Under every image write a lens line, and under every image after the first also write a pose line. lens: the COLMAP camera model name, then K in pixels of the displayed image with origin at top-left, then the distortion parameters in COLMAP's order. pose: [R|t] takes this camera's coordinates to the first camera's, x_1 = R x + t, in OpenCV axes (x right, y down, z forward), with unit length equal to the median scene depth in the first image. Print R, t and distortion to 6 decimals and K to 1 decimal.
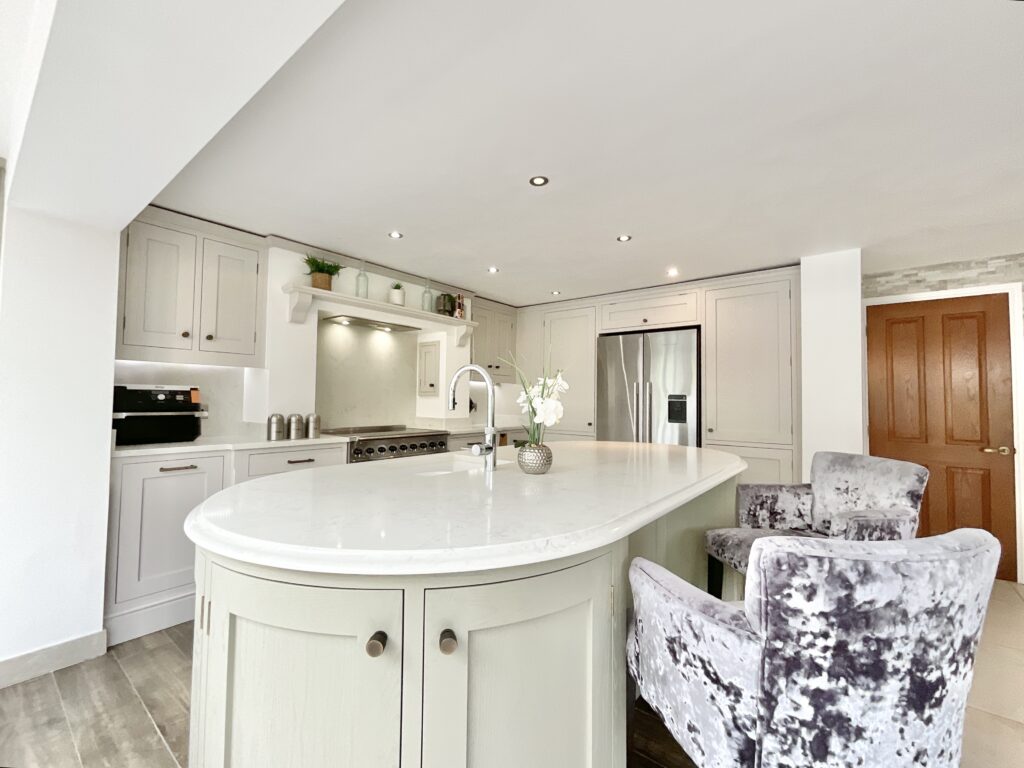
lens RADIAL K [[440.5, 0, 513.4], [0, 440.5, 380.2], [0, 0, 1]] dist [0.017284, -0.009760]
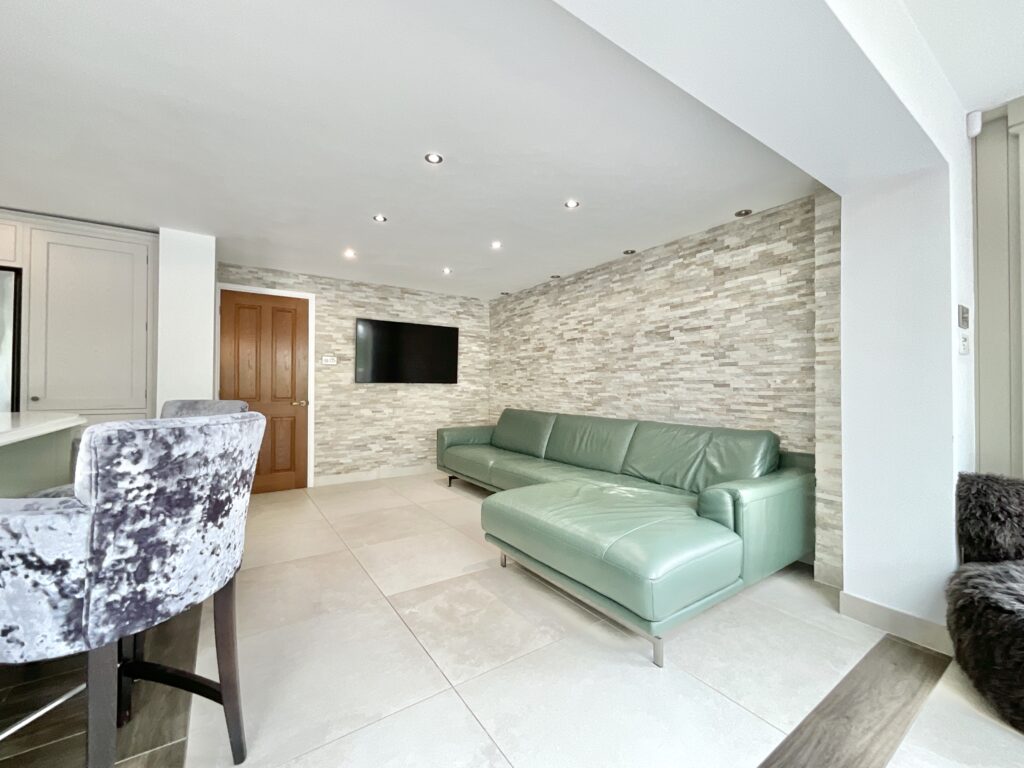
lens RADIAL K [[416.0, 0, 512.0], [0, 416.0, 384.0], [0, 0, 1]] dist [0.008444, -0.006976]
pose [[0.293579, -0.001240, 0.955934, -0.187723], [-0.043794, 0.998932, 0.014745, 0.179146], [-0.954931, -0.046193, 0.293211, -0.410924]]
